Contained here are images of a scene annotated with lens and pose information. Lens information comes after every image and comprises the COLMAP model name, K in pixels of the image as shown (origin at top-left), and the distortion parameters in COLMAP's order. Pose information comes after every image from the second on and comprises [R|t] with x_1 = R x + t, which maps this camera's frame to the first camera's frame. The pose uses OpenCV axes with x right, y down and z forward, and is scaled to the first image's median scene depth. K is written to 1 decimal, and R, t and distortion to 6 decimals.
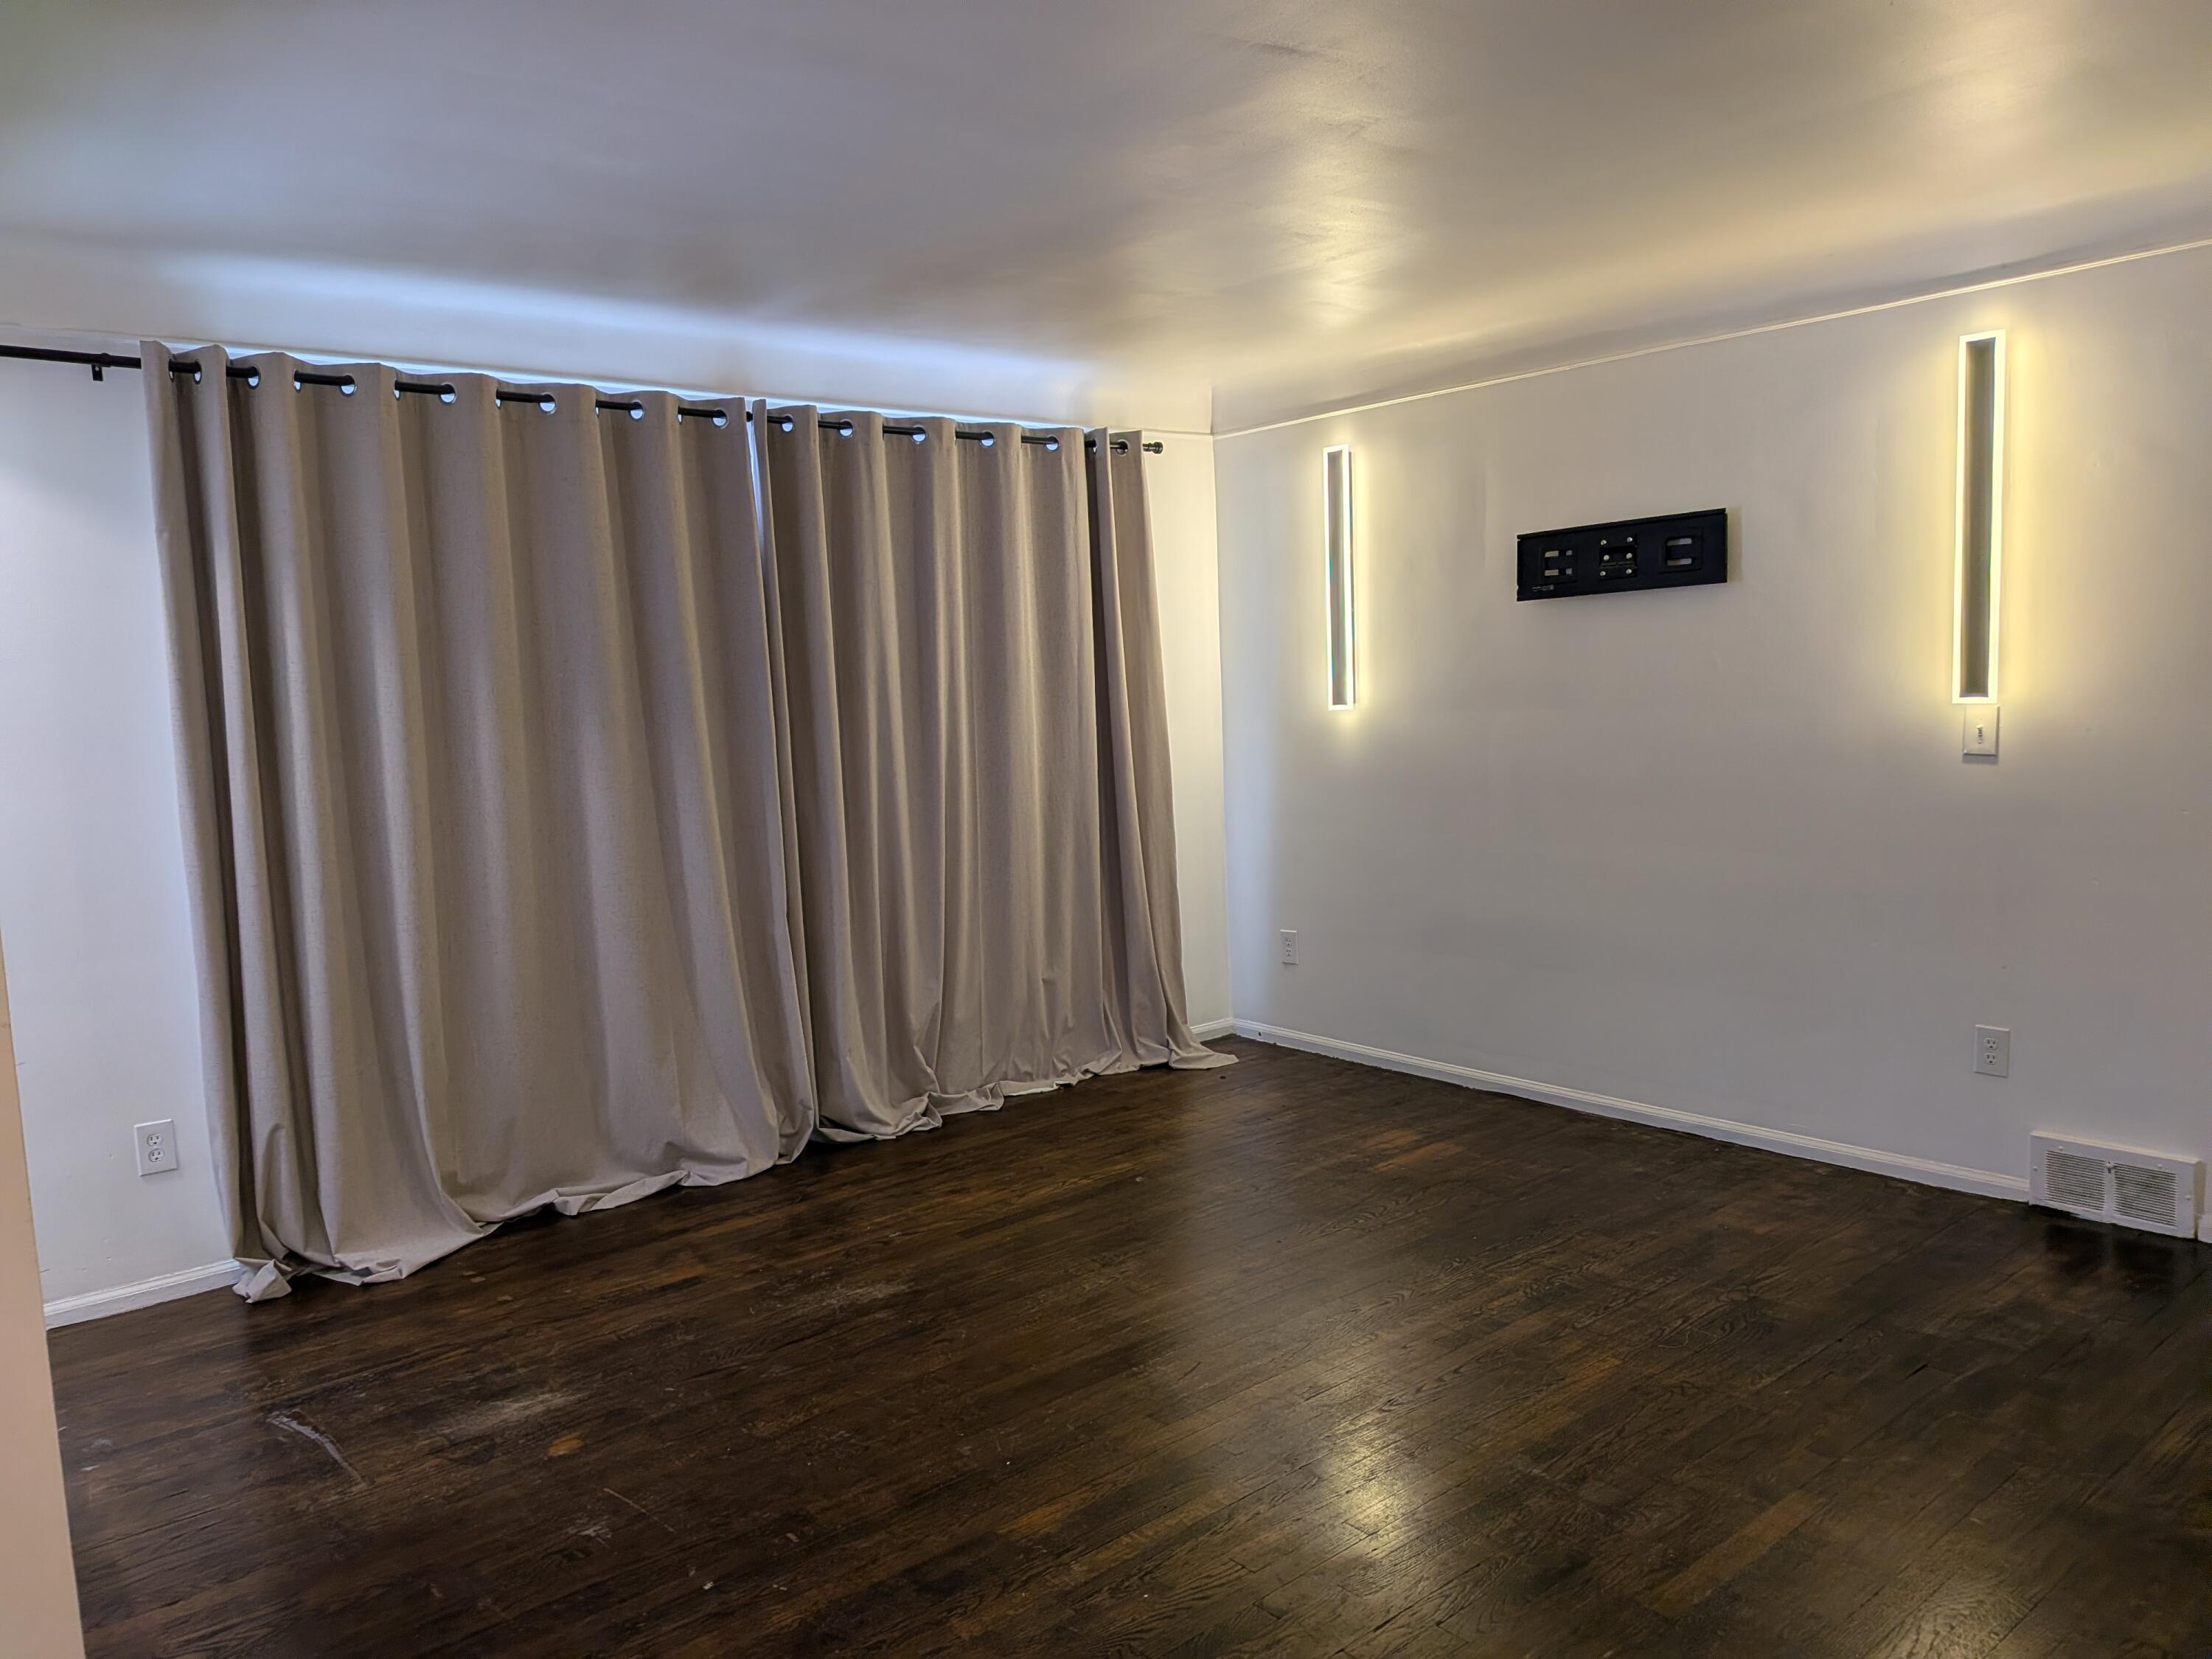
lens RADIAL K [[1578.0, 0, 1088.7], [0, 1578.0, 836.1], [0, 0, 1]] dist [0.022598, -0.032372]
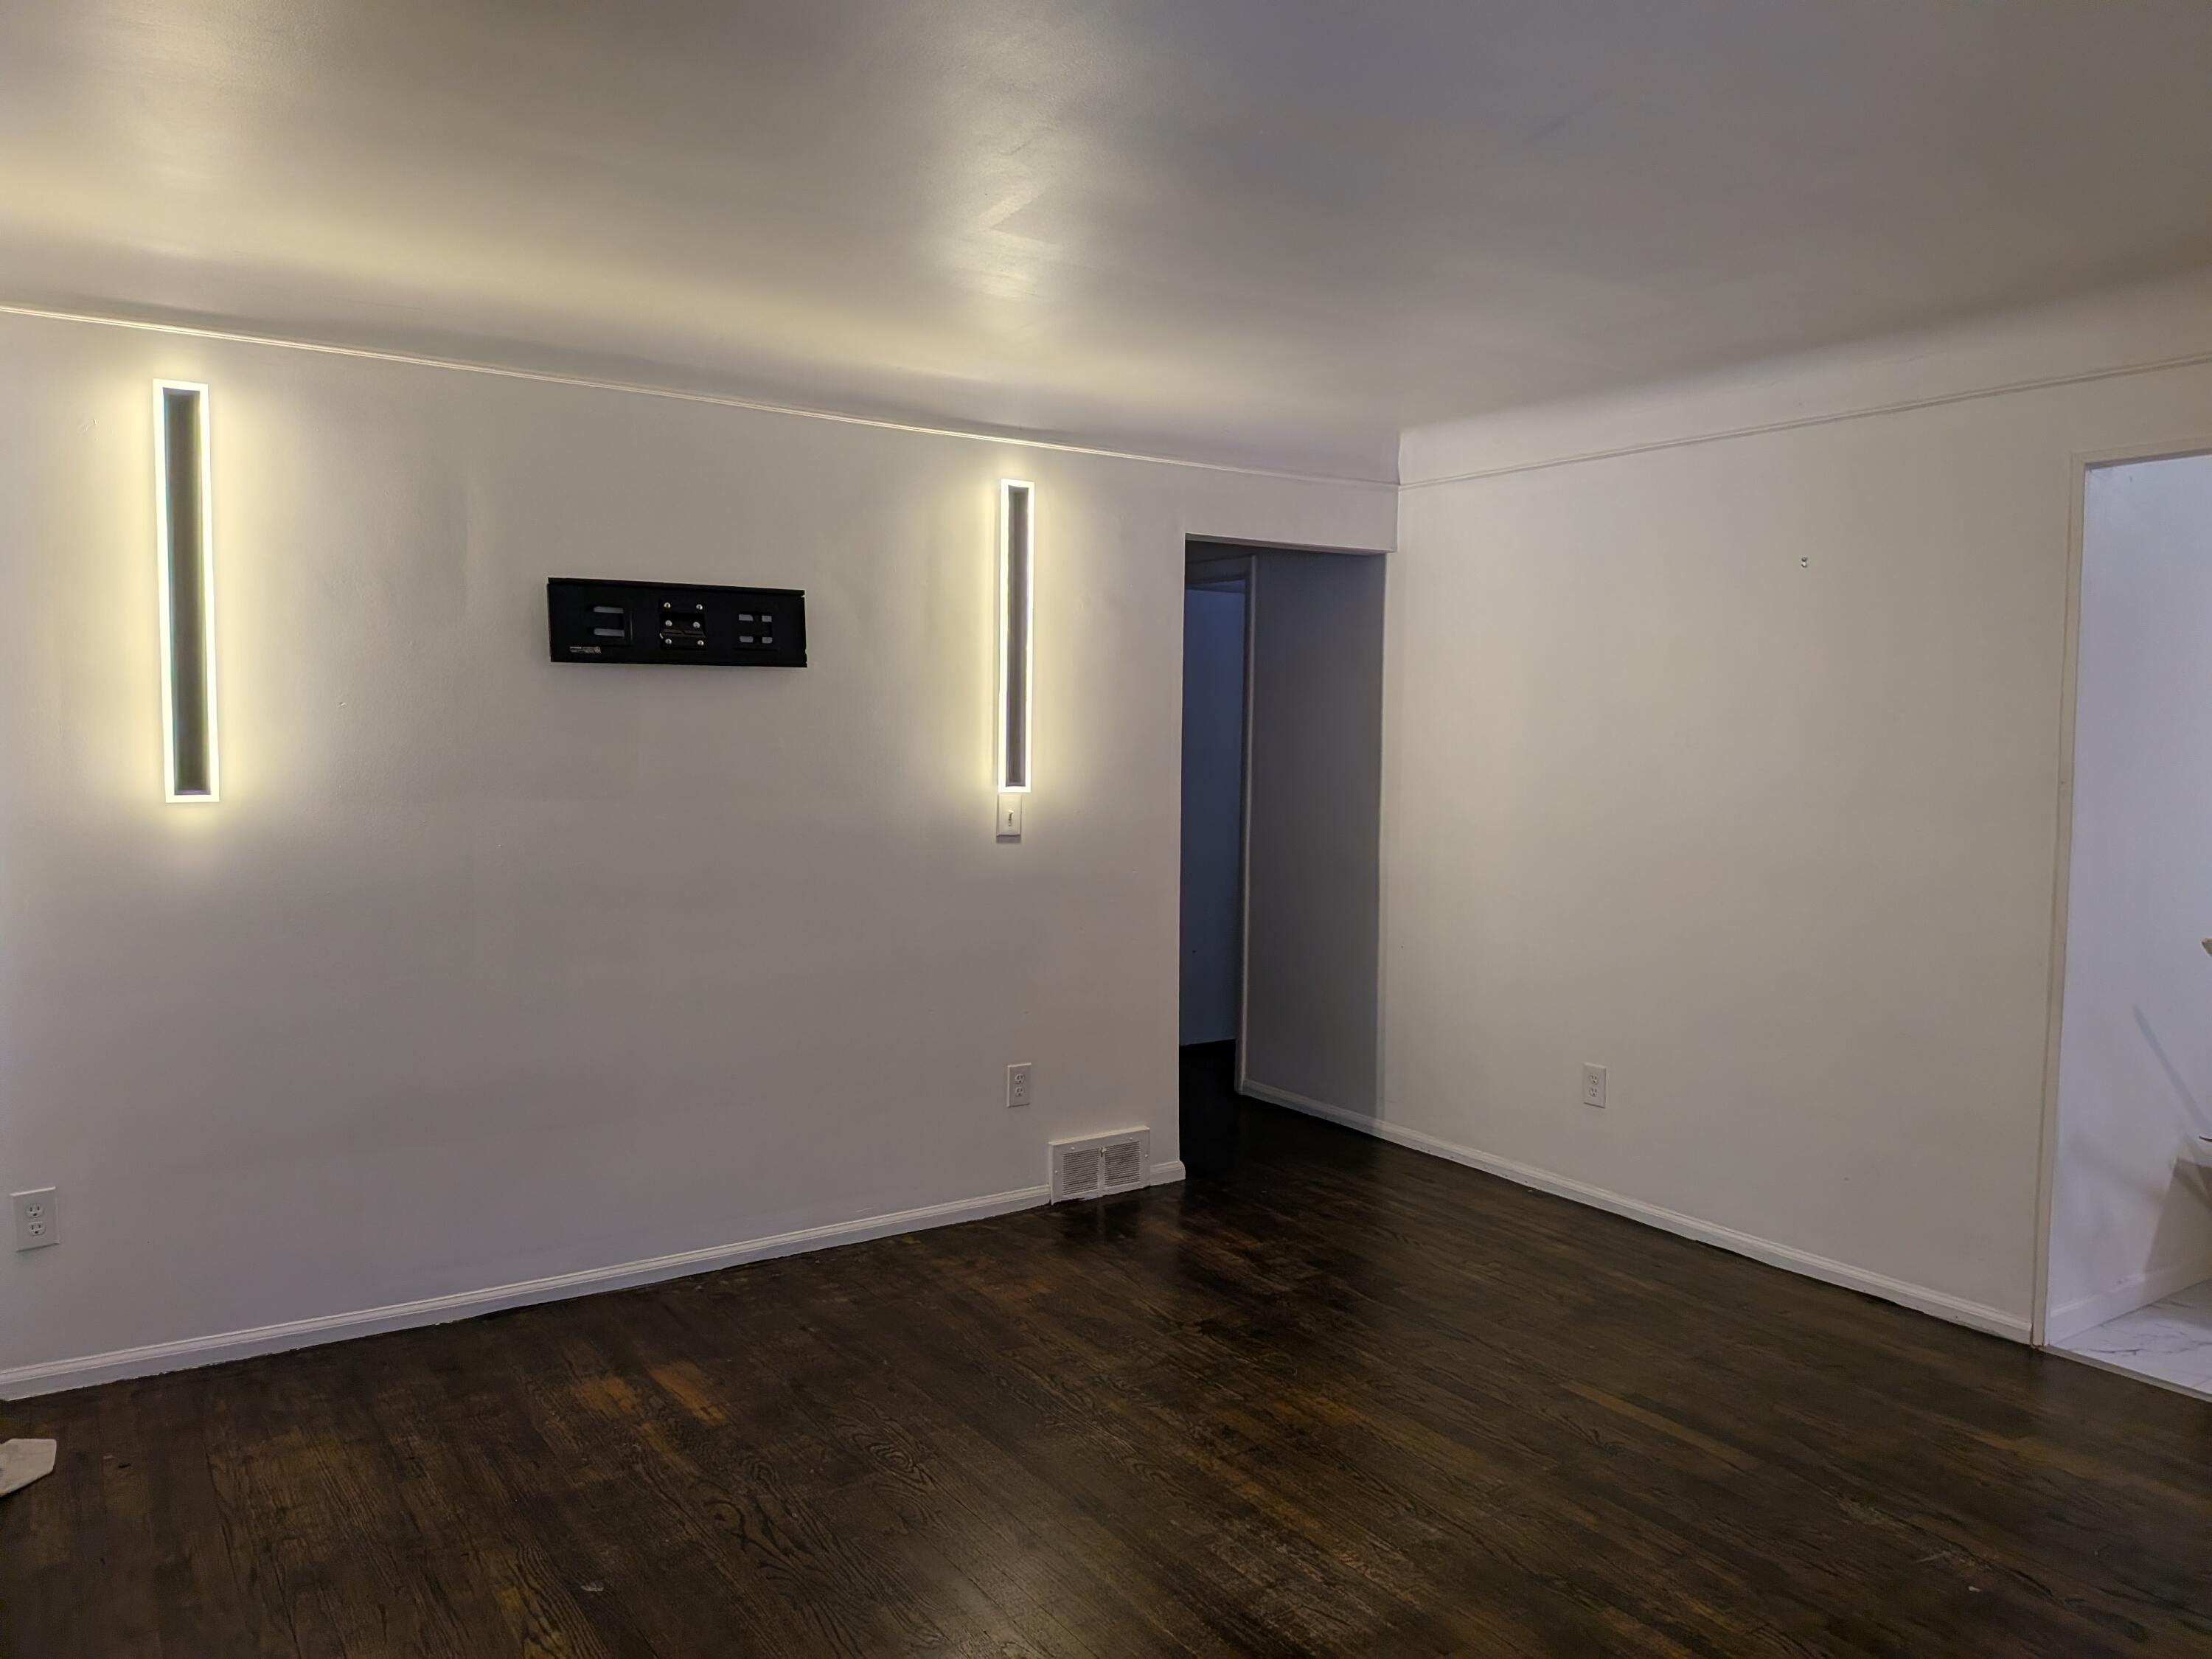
lens RADIAL K [[1578.0, 0, 1114.8], [0, 1578.0, 842.1], [0, 0, 1]] dist [0.022598, -0.032372]
pose [[0.096745, -0.028556, 0.994899, -0.546982], [0.089917, 0.995752, 0.019837, -0.057732], [-0.991239, 0.087539, 0.098902, 0.742093]]
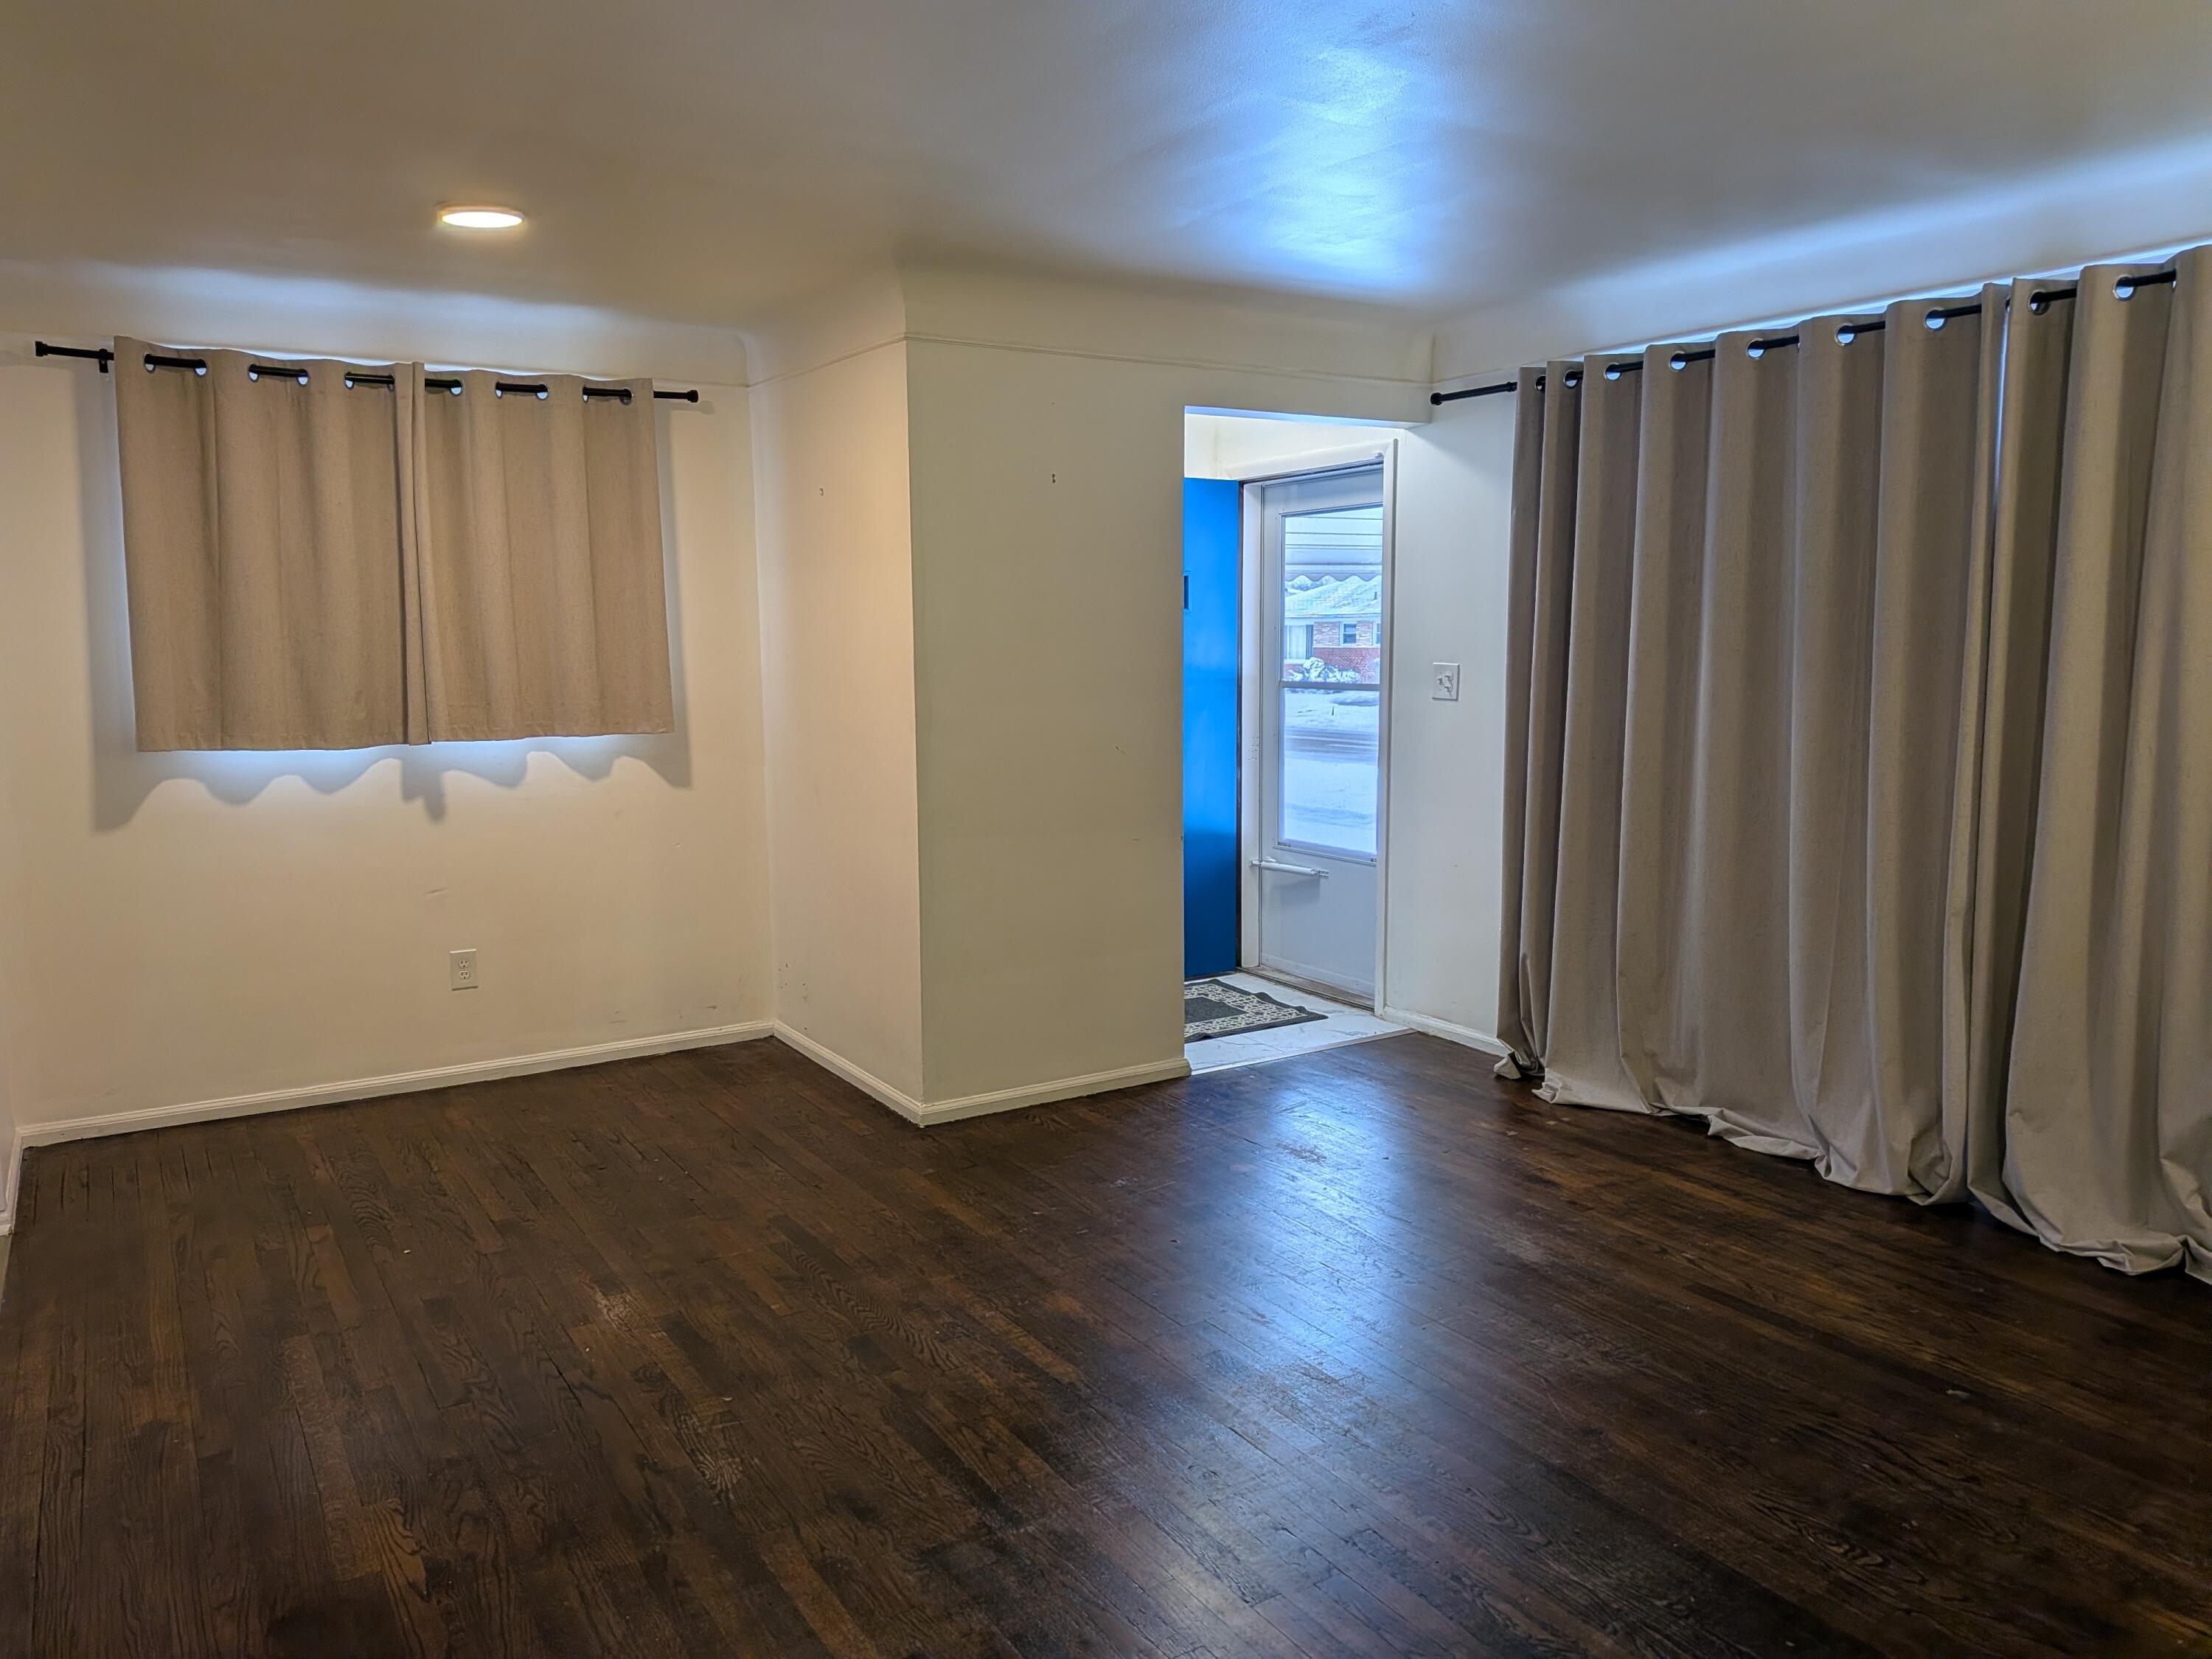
lens RADIAL K [[1578.0, 0, 1112.7], [0, 1578.0, 808.6], [0, 0, 1]] dist [0.022598, -0.032372]
pose [[-0.134949, 0.149995, -0.979434, 0.722149], [-0.087157, 0.982847, 0.162527, -0.108234], [0.987012, 0.107298, -0.119561, 0.717706]]
